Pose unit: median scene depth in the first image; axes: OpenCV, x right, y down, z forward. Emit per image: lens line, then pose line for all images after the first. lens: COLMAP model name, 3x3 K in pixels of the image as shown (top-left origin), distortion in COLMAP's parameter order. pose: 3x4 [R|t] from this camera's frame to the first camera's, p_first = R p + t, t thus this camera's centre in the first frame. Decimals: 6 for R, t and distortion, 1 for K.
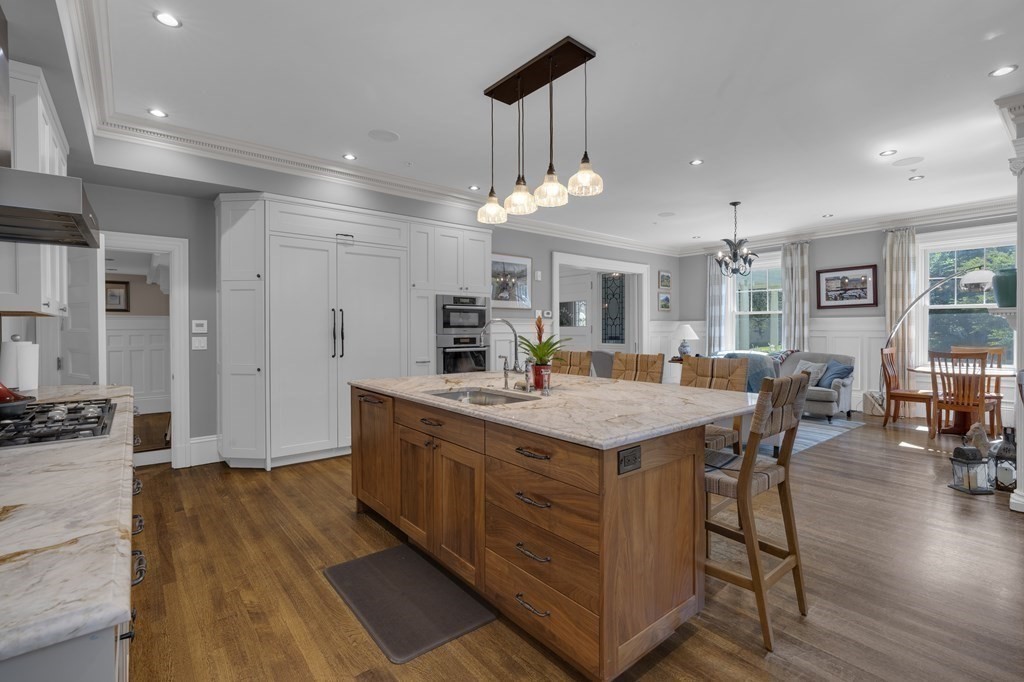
lens RADIAL K [[467.8, 0, 510.3], [0, 467.8, 339.3], [0, 0, 1]] dist [-0.016030, 0.001076]
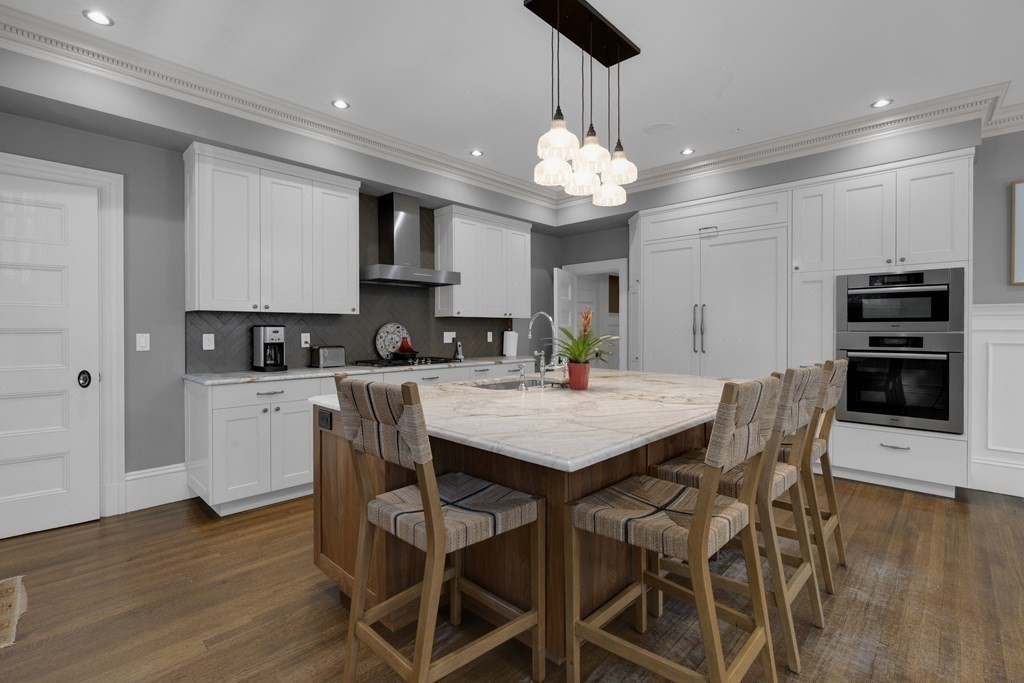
lens RADIAL K [[467.8, 0, 509.6], [0, 467.8, 332.9], [0, 0, 1]] dist [-0.016030, 0.001076]
pose [[0.120673, 0.013482, -0.992601, 0.479973], [-0.014008, 0.999831, 0.011878, -0.008911], [0.992593, 0.012471, 0.120842, 0.404304]]
